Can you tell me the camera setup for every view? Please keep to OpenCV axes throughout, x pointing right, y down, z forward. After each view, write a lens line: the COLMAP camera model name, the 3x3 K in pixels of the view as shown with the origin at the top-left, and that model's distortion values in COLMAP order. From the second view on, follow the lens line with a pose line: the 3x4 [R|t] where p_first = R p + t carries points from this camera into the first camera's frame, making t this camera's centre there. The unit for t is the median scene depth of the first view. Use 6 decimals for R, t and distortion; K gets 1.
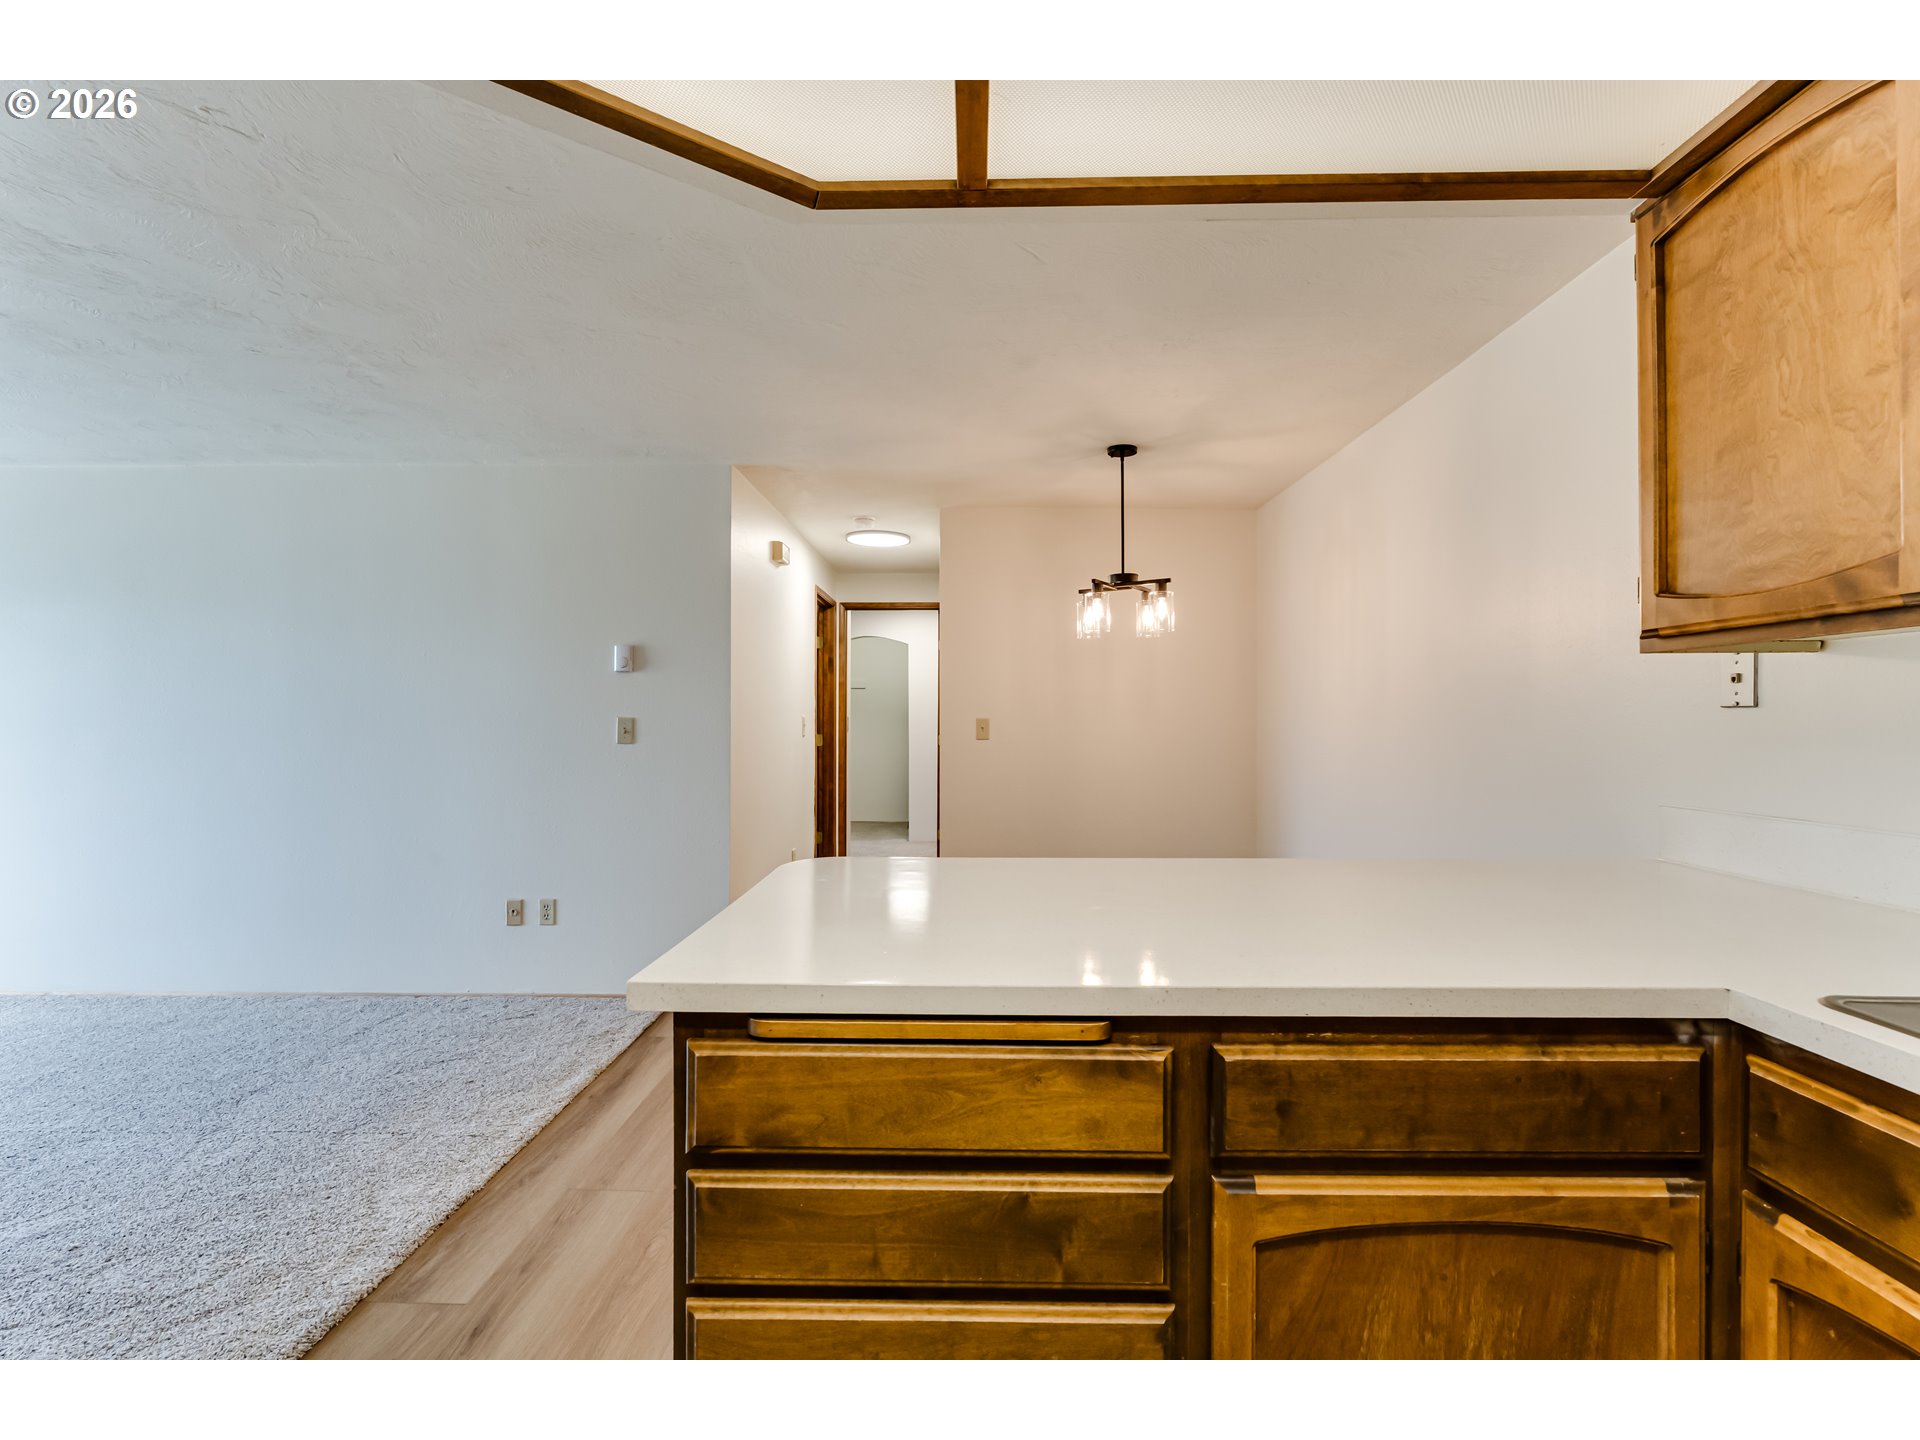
lens RADIAL K [[884.5, 0, 959.4], [0, 884.5, 710.1], [0, 0, 1]] dist [-0.002677, 0.000451]
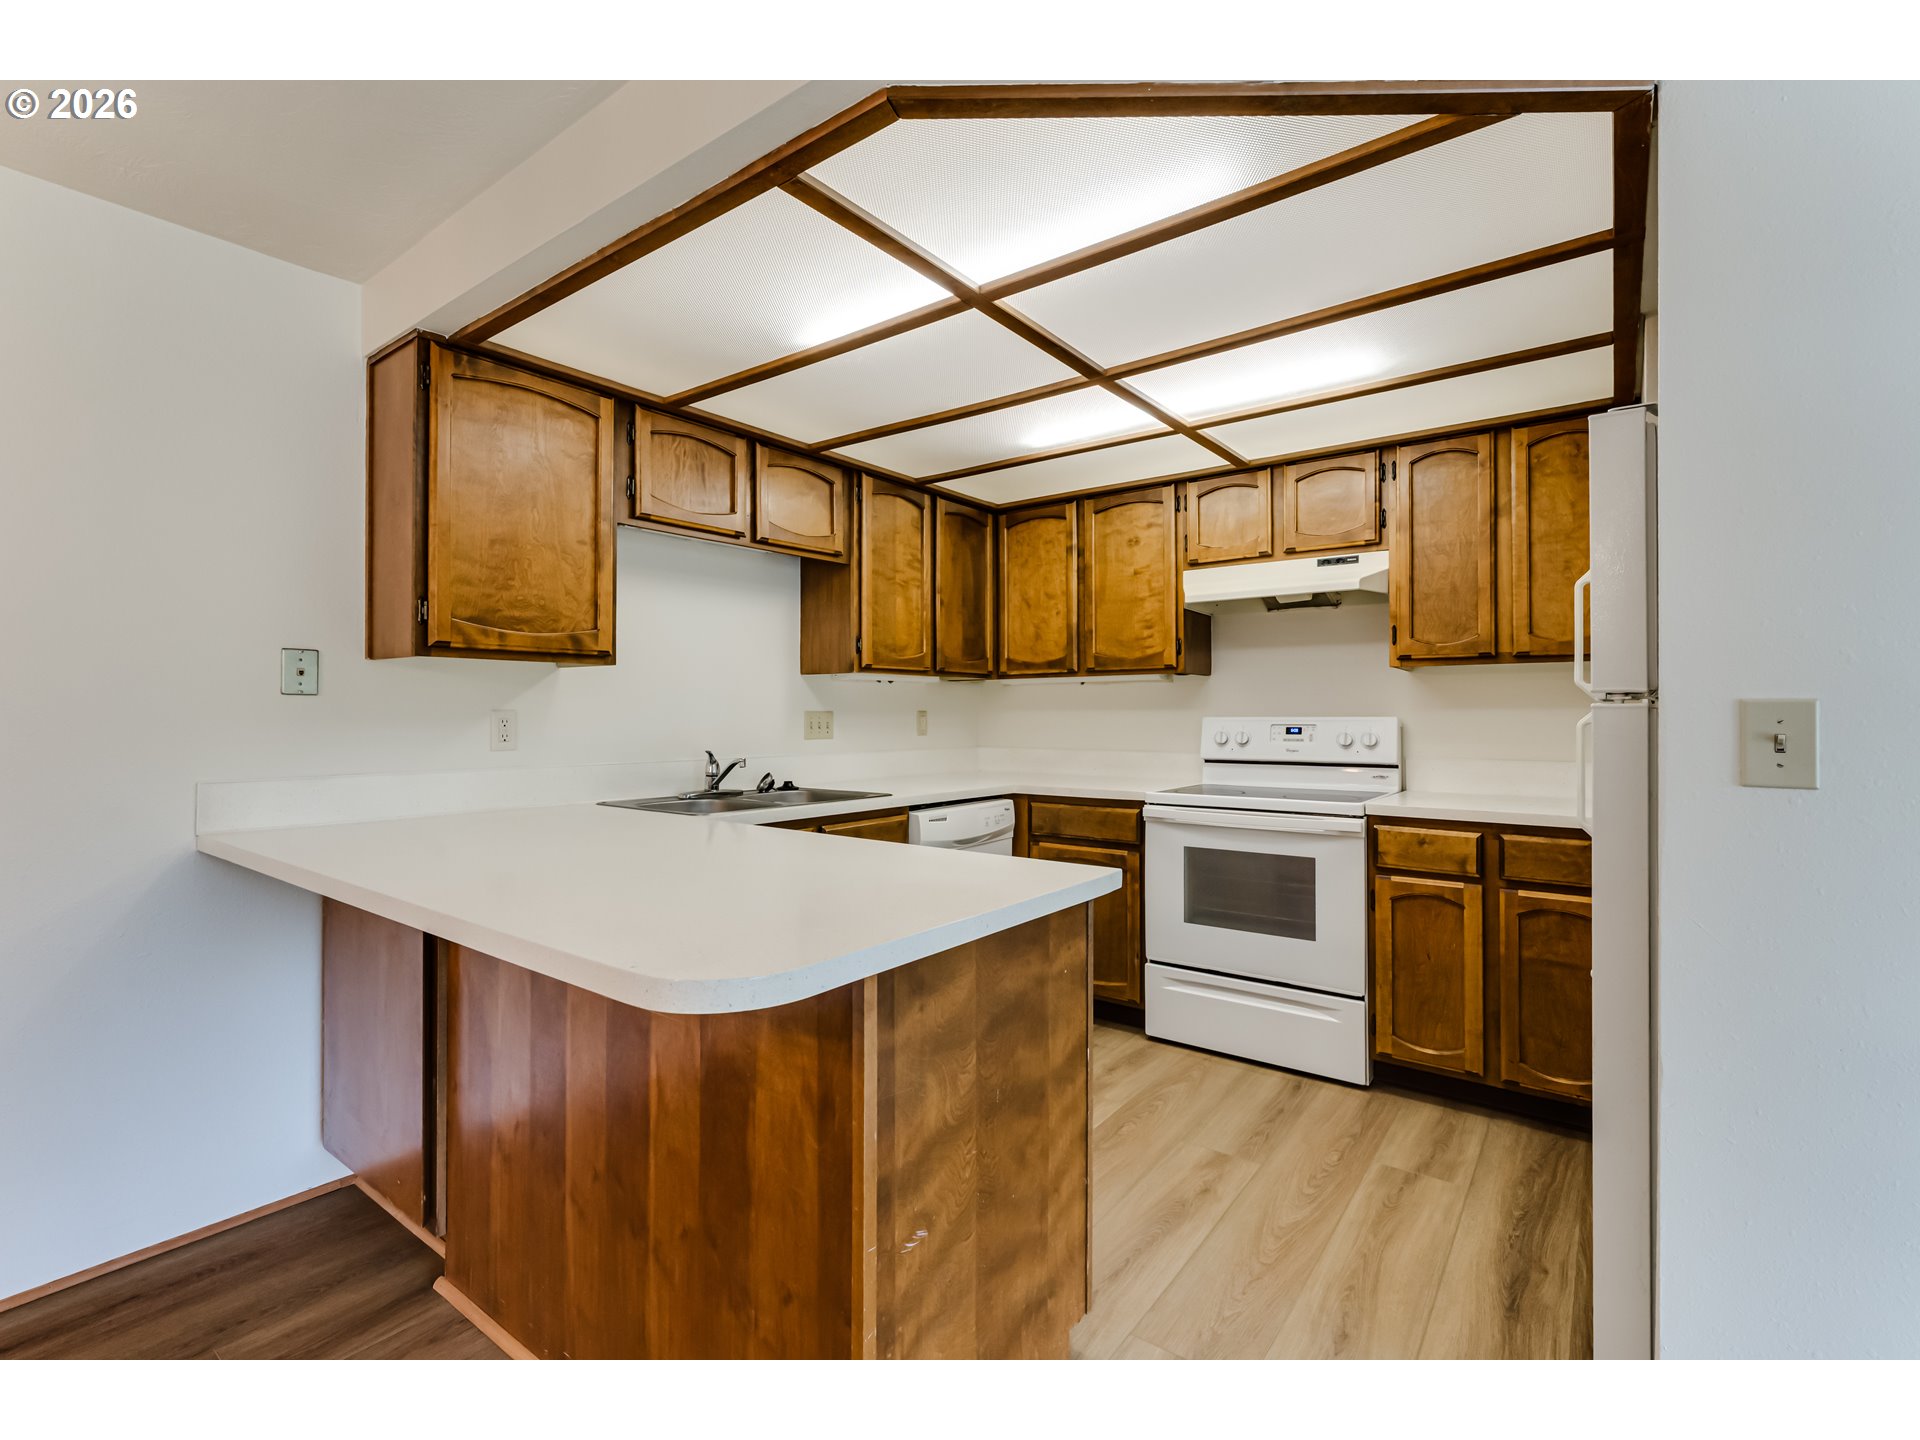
lens RADIAL K [[884.5, 0, 959.4], [0, 884.5, 710.1], [0, 0, 1]] dist [-0.002677, 0.000451]
pose [[-0.809970, 0.000393, 0.586472, -0.733240], [-0.007525, 0.999910, -0.011063, 0.029332], [-0.586424, -0.013374, -0.809894, 1.676125]]
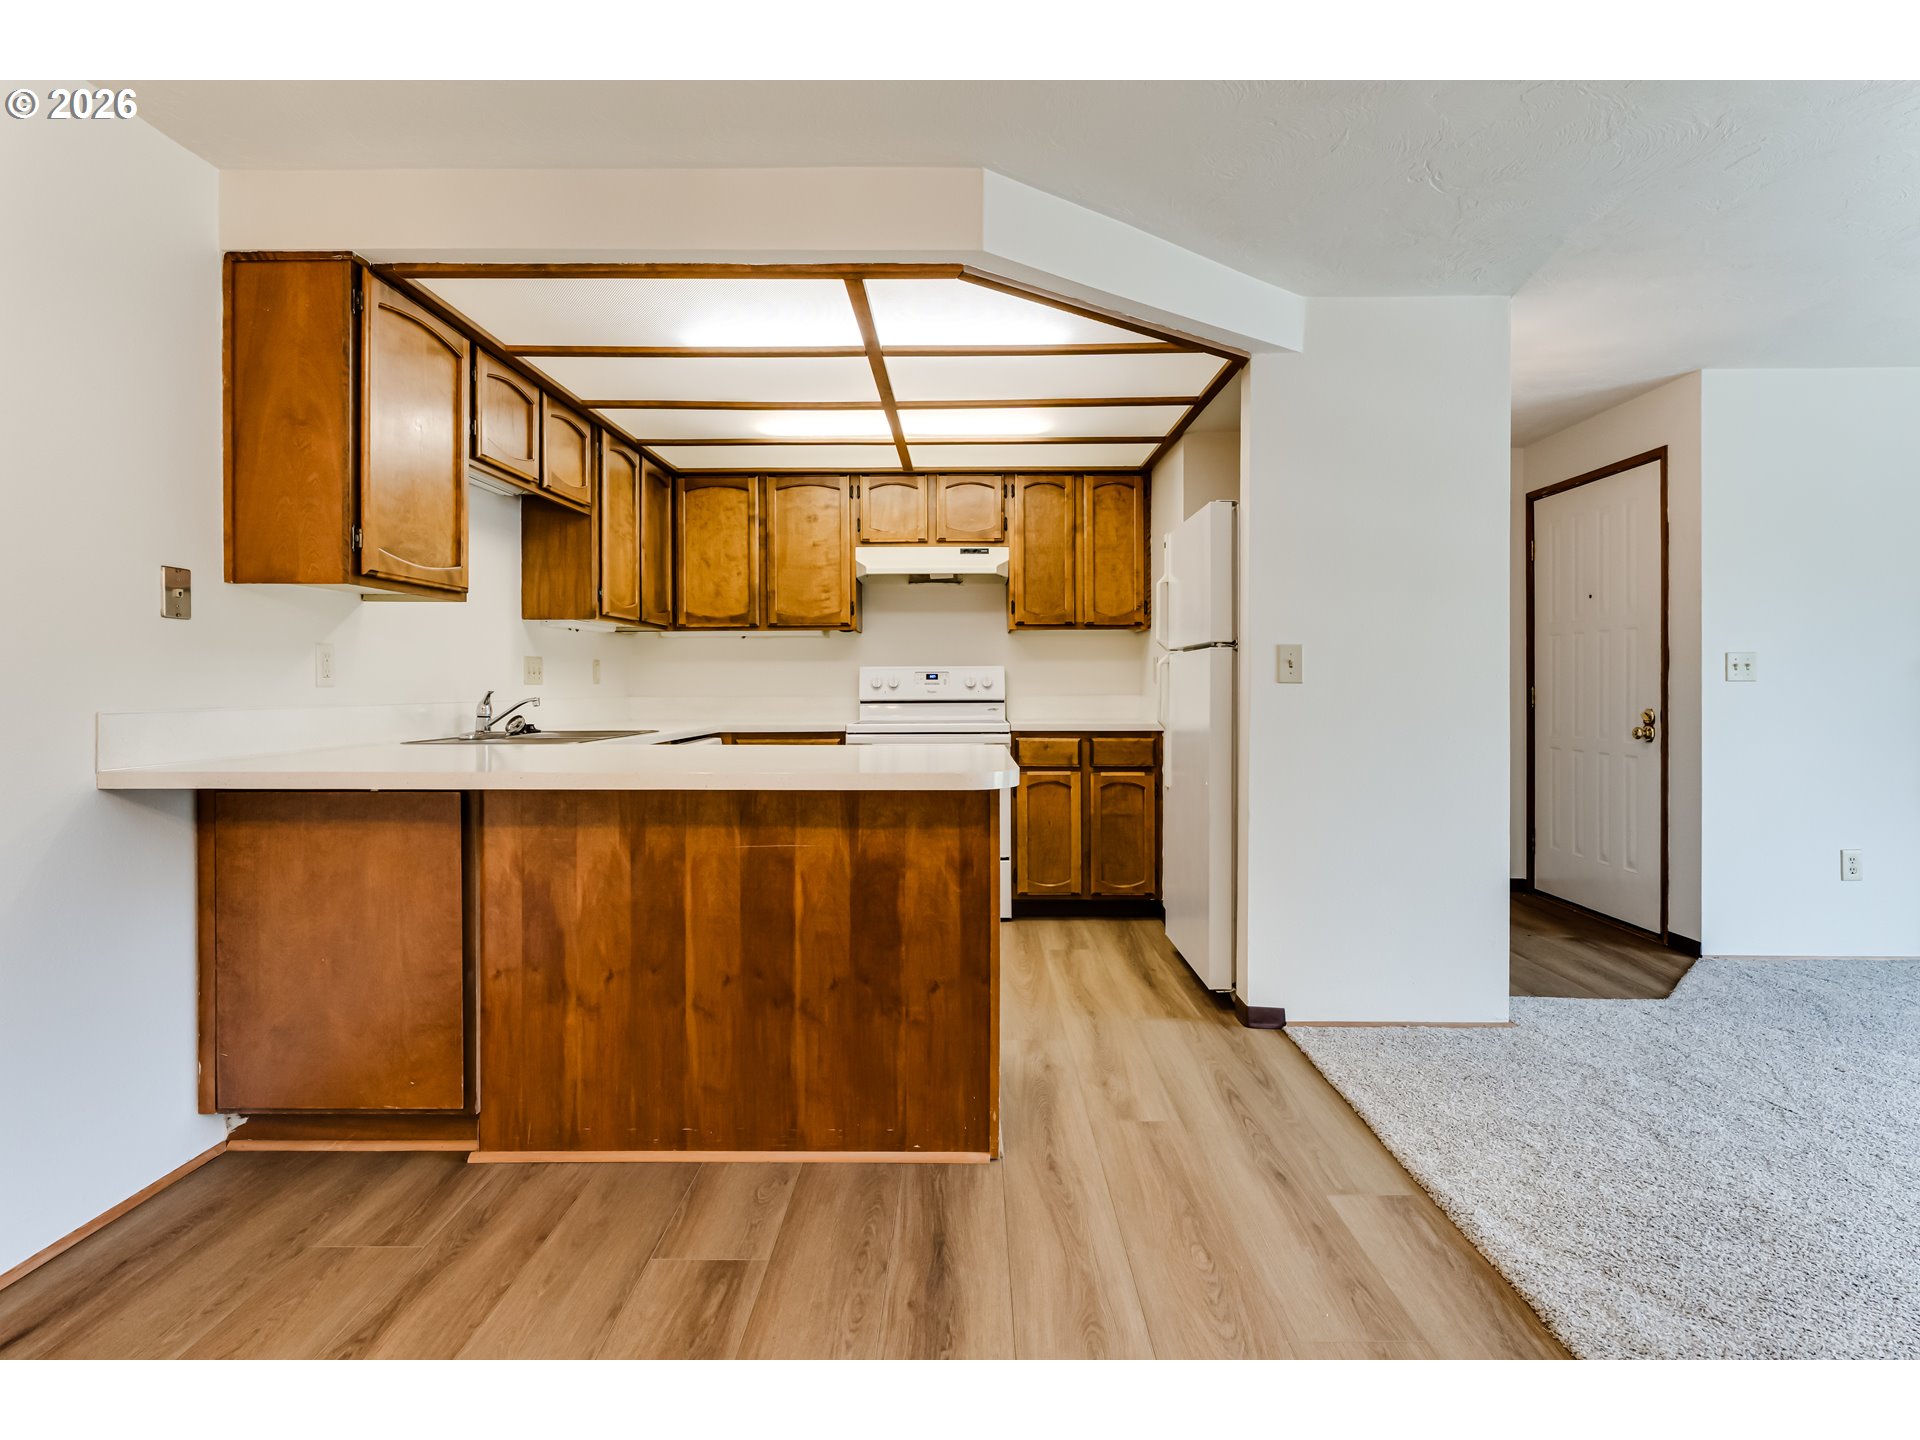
lens RADIAL K [[965.2, 0, 964.5], [0, 965.2, 703.3], [0, 0, 1]] dist [0.000650, 0.000055]
pose [[-0.999889, 0.000252, -0.014865, -0.149283], [0.000106, 0.999951, 0.009882, 0.109142], [0.014867, 0.009879, -0.999841, 2.595926]]
